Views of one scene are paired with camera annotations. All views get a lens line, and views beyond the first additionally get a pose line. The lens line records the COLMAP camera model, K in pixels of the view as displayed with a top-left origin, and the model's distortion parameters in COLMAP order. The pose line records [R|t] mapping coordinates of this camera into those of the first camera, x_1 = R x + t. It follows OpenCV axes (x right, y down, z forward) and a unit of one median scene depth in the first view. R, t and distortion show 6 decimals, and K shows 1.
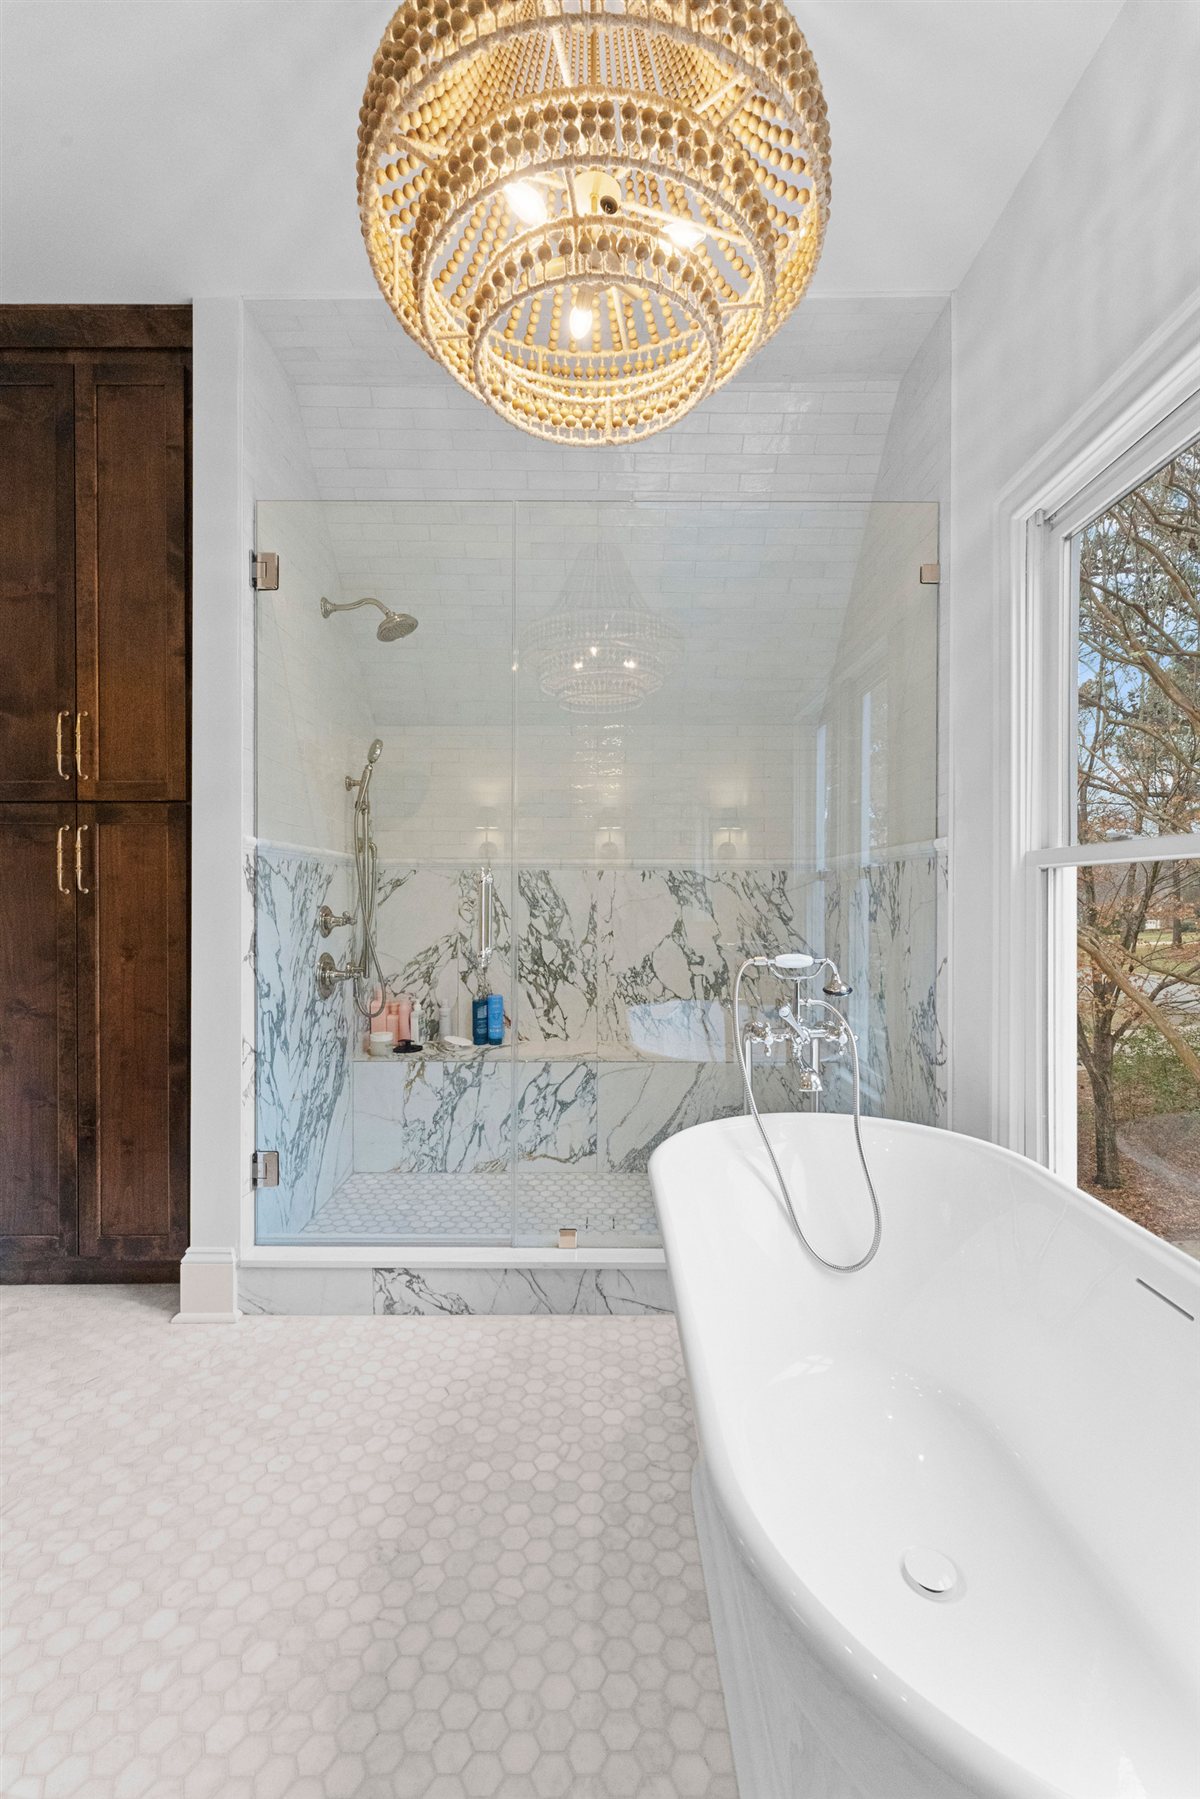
lens RADIAL K [[751.5, 0, 584.0], [0, 751.5, 899.7], [0, 0, 1]] dist [0.023099, -0.001450]
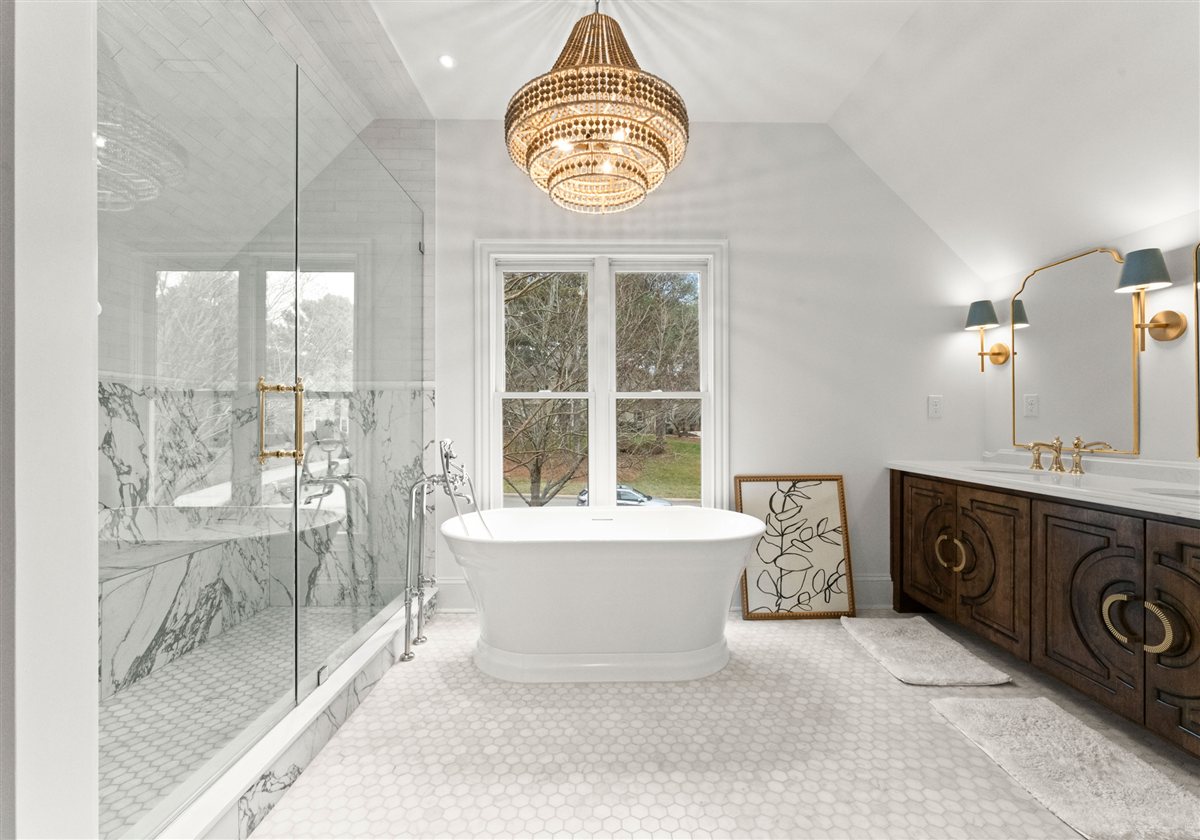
lens RADIAL K [[526.8, 0, 592.2], [0, 526.8, 421.4], [0, 0, 1]] dist [-0.008080, 0.002254]
pose [[-0.012487, -0.003409, 0.999916, -0.650842], [0.007958, 0.999962, 0.003508, 0.017248], [-0.999890, 0.008002, -0.012459, 0.400869]]
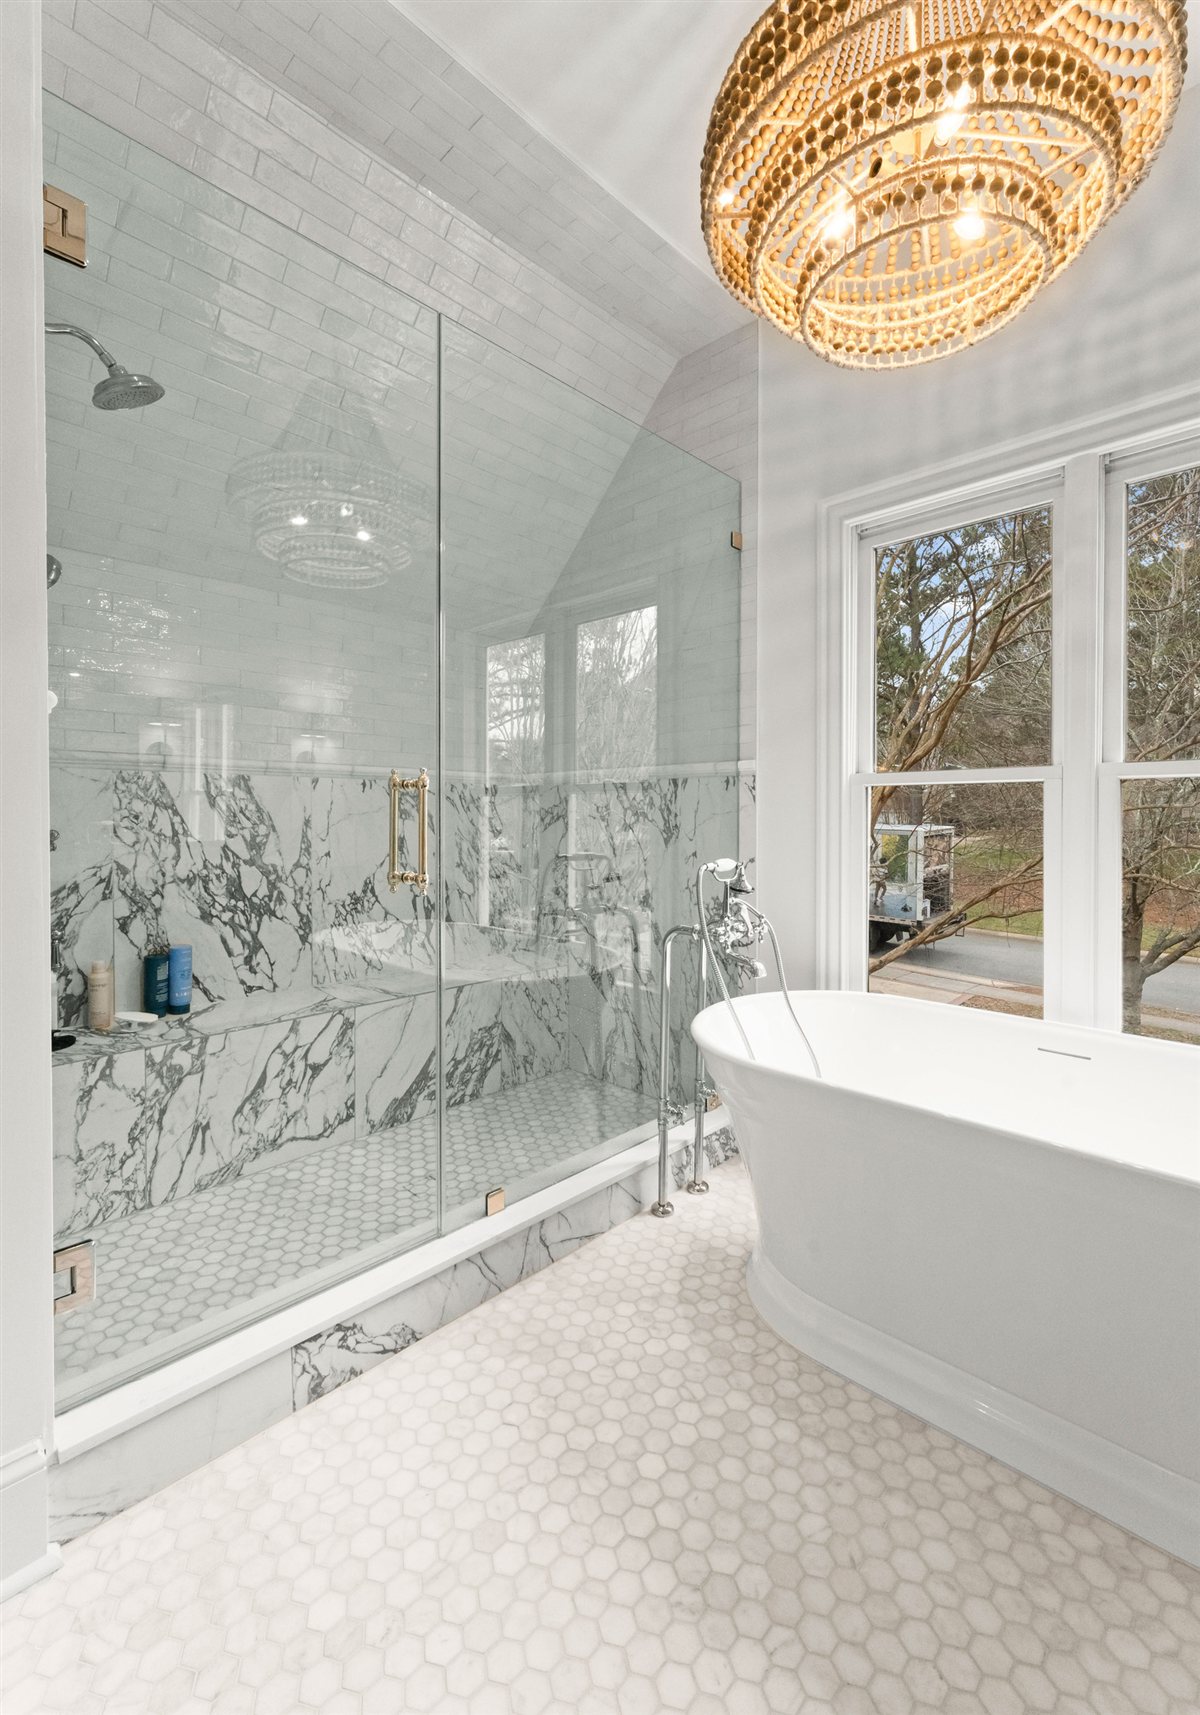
lens RADIAL K [[752.9, 0, 592.5], [0, 752.9, 827.2], [0, 0, 1]] dist [-0.008080, 0.002254]
pose [[0.688058, -0.011601, 0.725563, -0.402228], [0.005158, 0.999925, 0.011097, 0.008419], [-0.725638, -0.003892, 0.688066, 0.236905]]
